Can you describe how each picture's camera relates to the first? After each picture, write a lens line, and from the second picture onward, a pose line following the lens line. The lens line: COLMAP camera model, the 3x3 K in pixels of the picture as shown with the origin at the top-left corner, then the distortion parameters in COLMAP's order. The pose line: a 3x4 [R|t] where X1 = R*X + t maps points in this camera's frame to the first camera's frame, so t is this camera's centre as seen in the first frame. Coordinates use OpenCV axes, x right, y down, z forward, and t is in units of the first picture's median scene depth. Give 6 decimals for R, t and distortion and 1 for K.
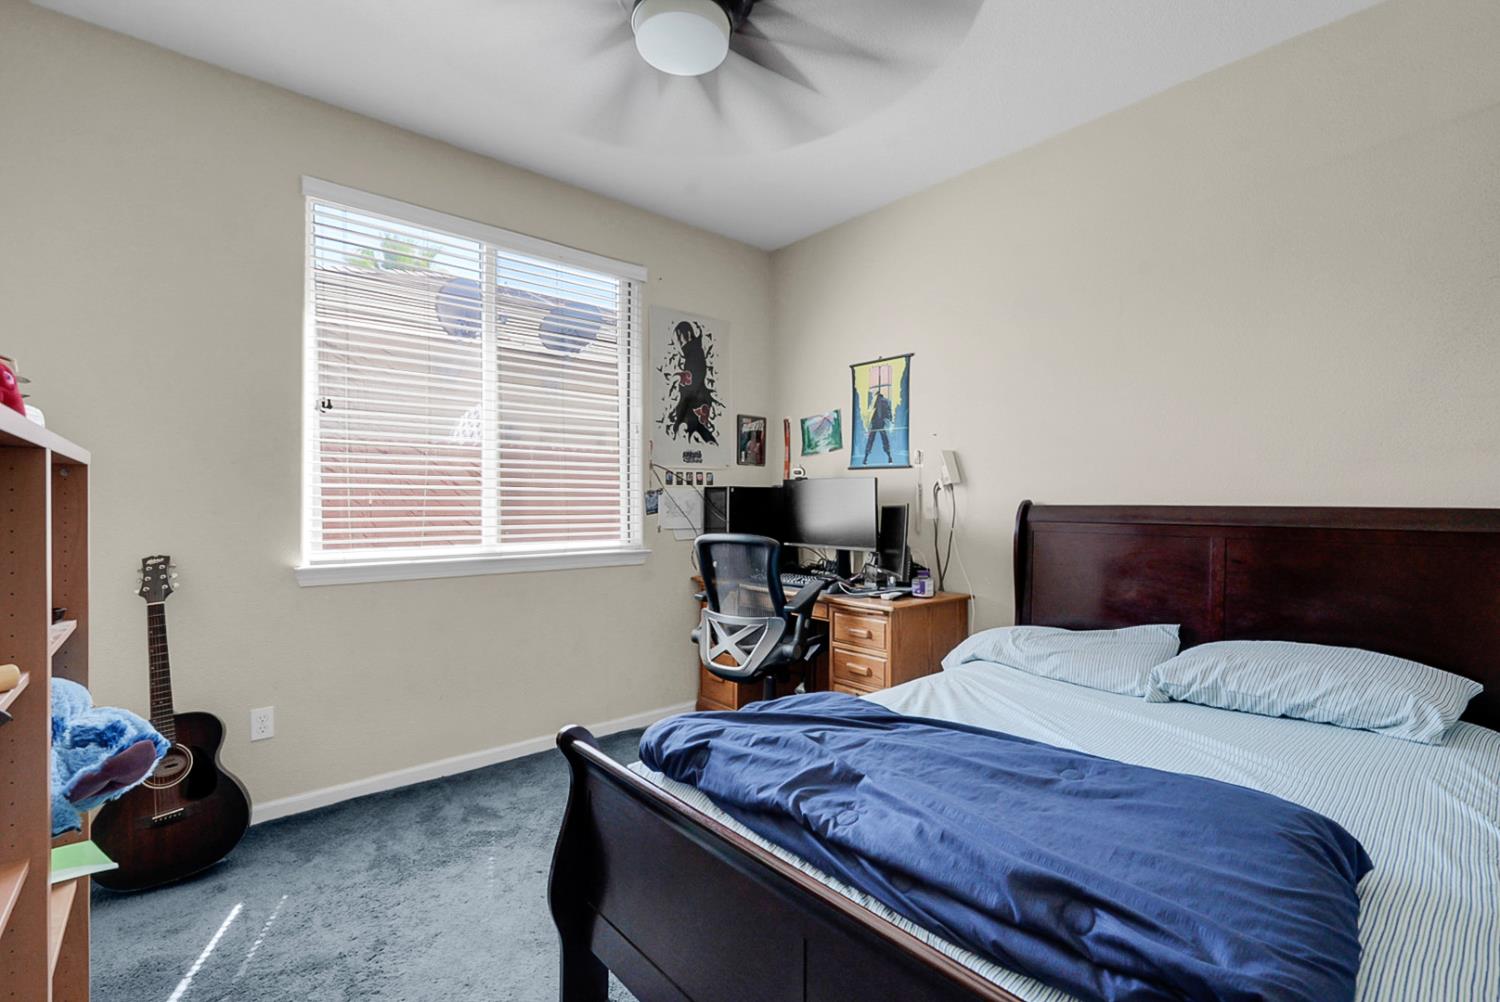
lens RADIAL K [[665.0, 0, 752.1], [0, 665.0, 499.9], [0, 0, 1]] dist [0.001016, 0.000218]
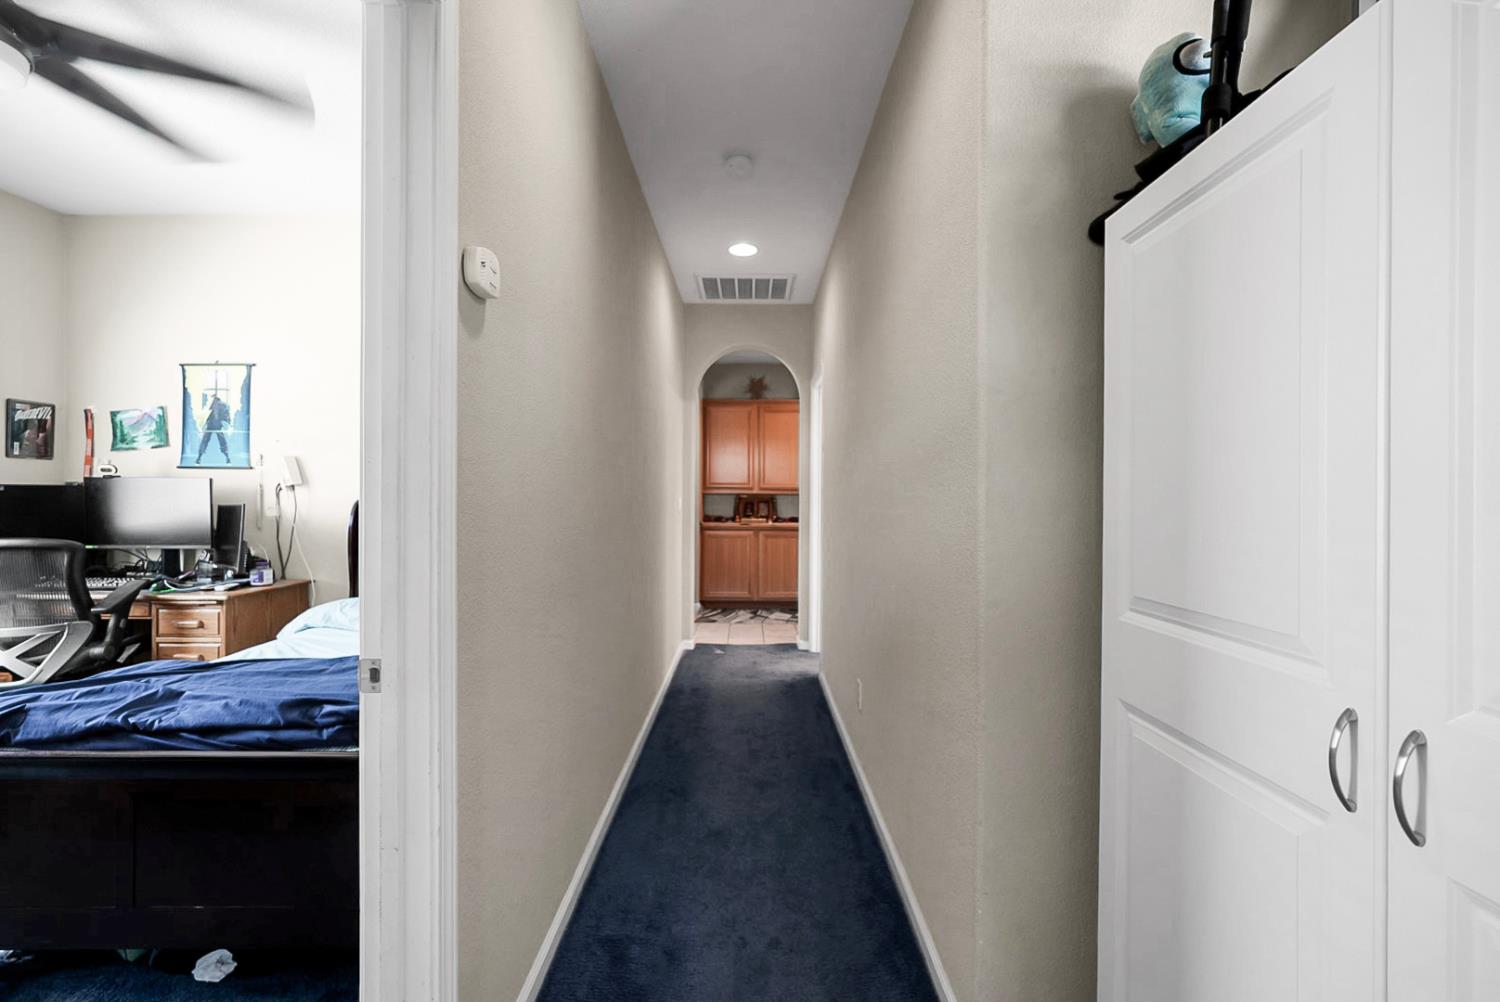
lens RADIAL K [[667.2, 0, 750.6], [0, 667.2, 489.0], [0, 0, 1]] dist [-0.004422, 0.002678]
pose [[0.659248, 0.001060, 0.751925, -0.047530], [-0.001570, 0.999999, -0.000033, -0.019508], [-0.751924, -0.001159, 0.659249, -0.370586]]
